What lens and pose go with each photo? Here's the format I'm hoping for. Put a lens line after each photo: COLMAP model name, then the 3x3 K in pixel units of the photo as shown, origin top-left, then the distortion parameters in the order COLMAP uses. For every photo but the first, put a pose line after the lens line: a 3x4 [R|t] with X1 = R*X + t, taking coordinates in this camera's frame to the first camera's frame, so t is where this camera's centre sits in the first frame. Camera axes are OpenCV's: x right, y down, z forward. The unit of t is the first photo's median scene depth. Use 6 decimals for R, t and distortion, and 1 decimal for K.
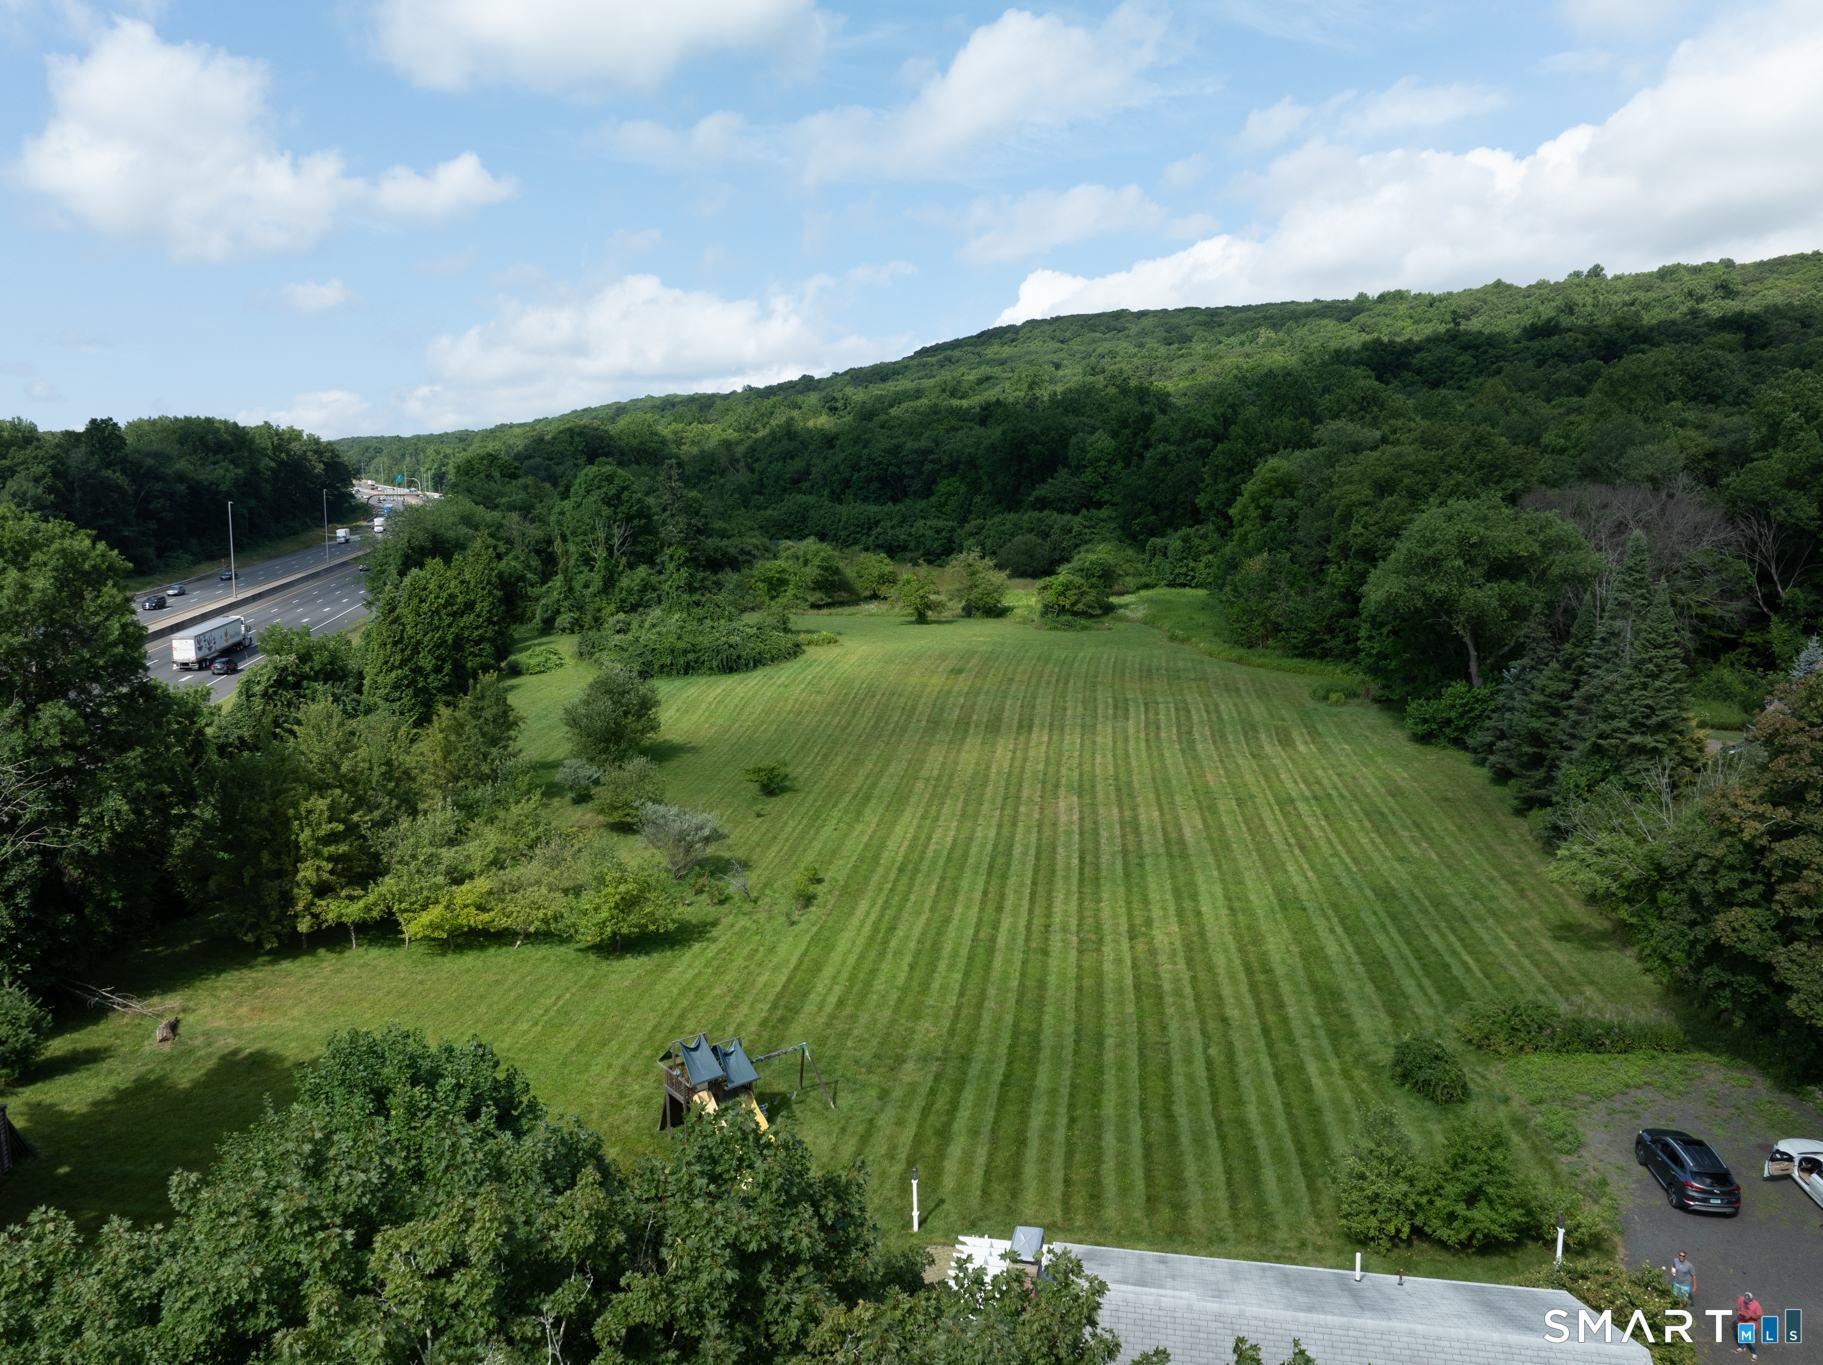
lens RADIAL K [[1281.8, 0, 911.5], [0, 1281.8, 682.5], [0, 0, 1]] dist [-0.036441, -0.005138]
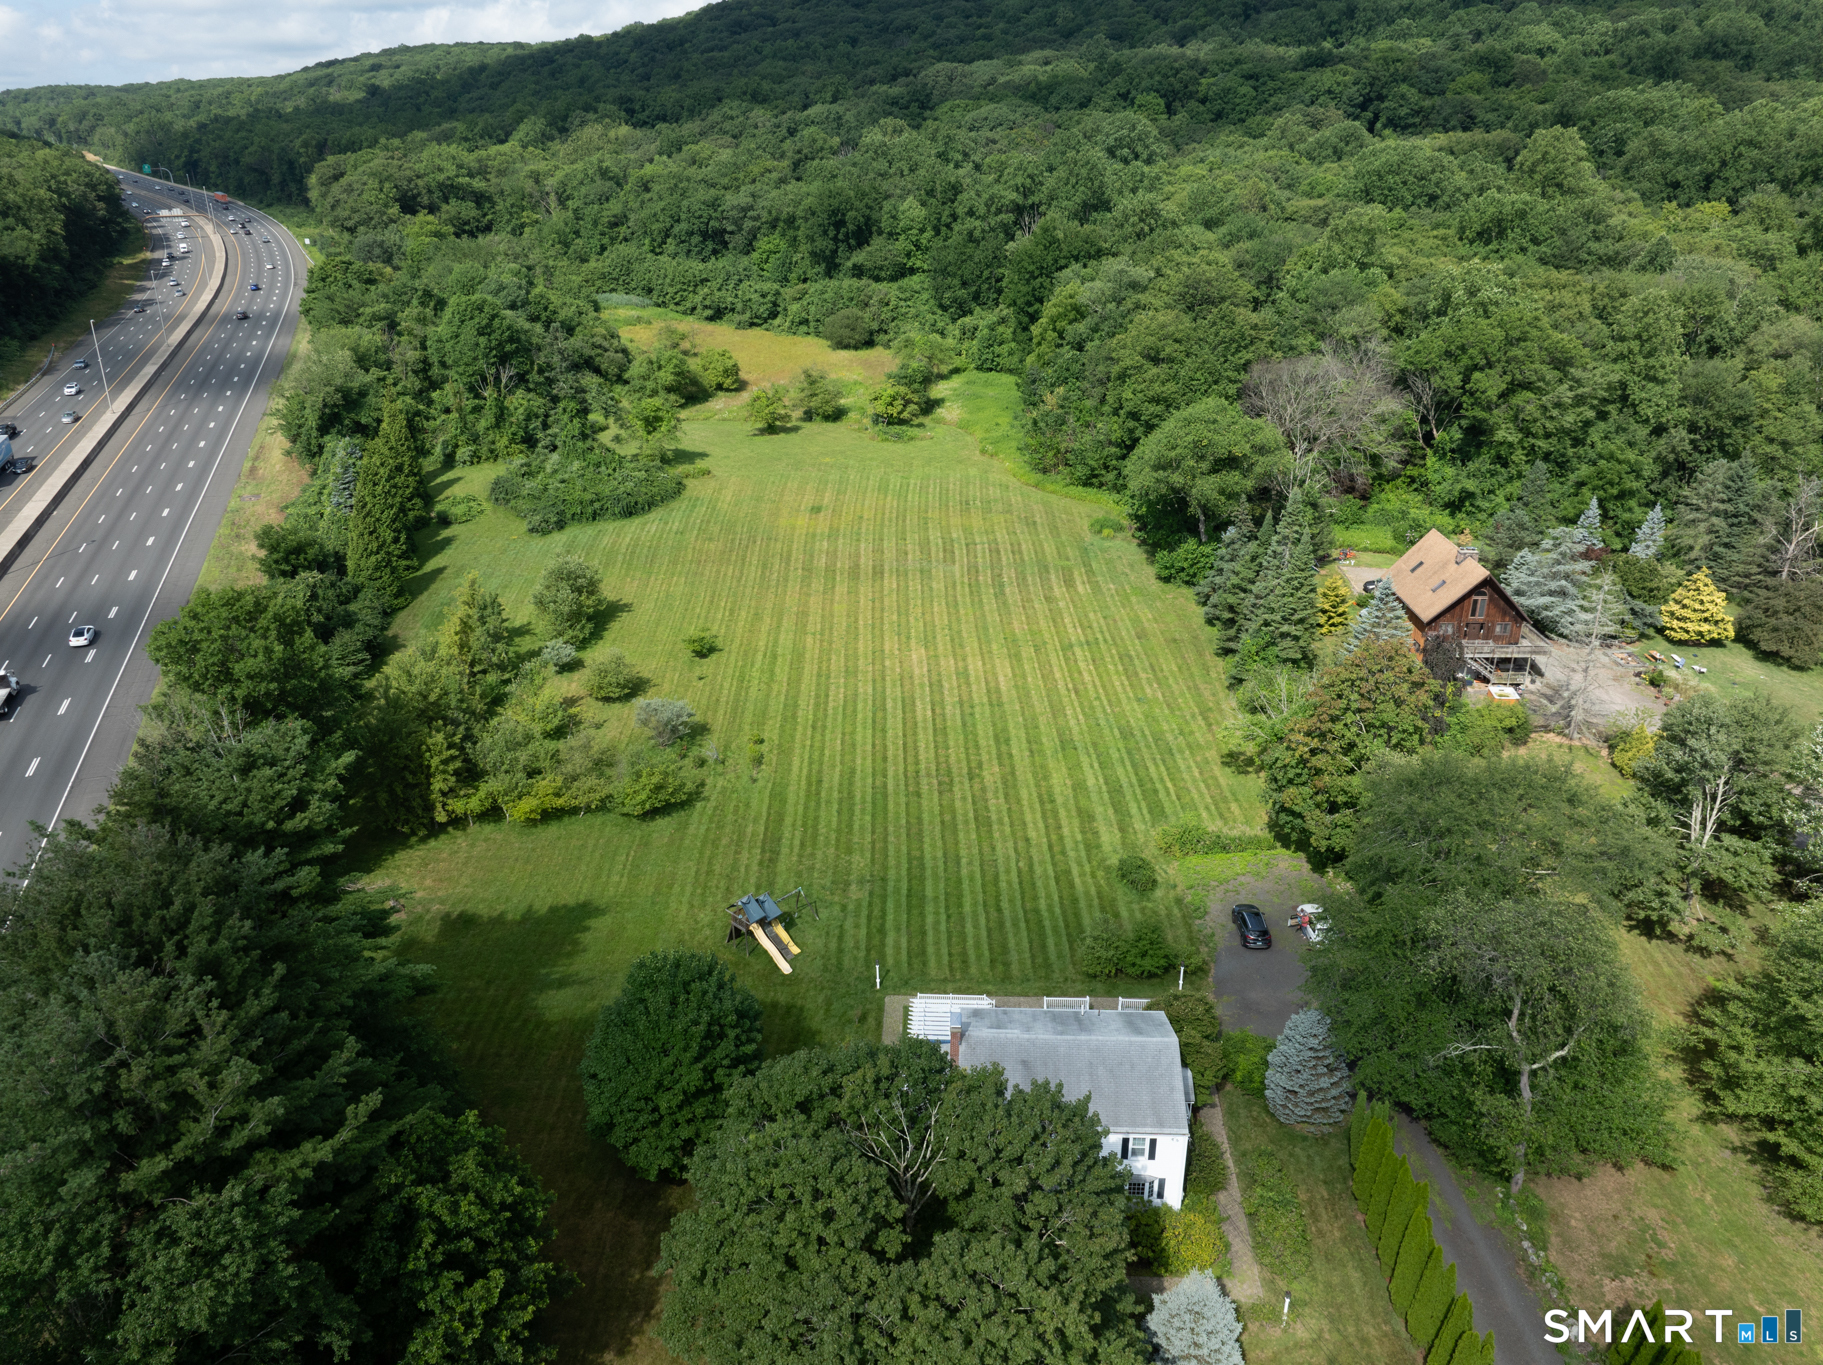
lens RADIAL K [[1277.9, 0, 912.2], [0, 1277.9, 691.2], [0, 0, 1]] dist [-0.033436, -0.004707]
pose [[0.987380, -0.063037, 0.145282, -0.088399], [0.021242, 0.961794, 0.272950, -0.242550], [-0.156938, -0.266419, 0.950995, -0.340064]]
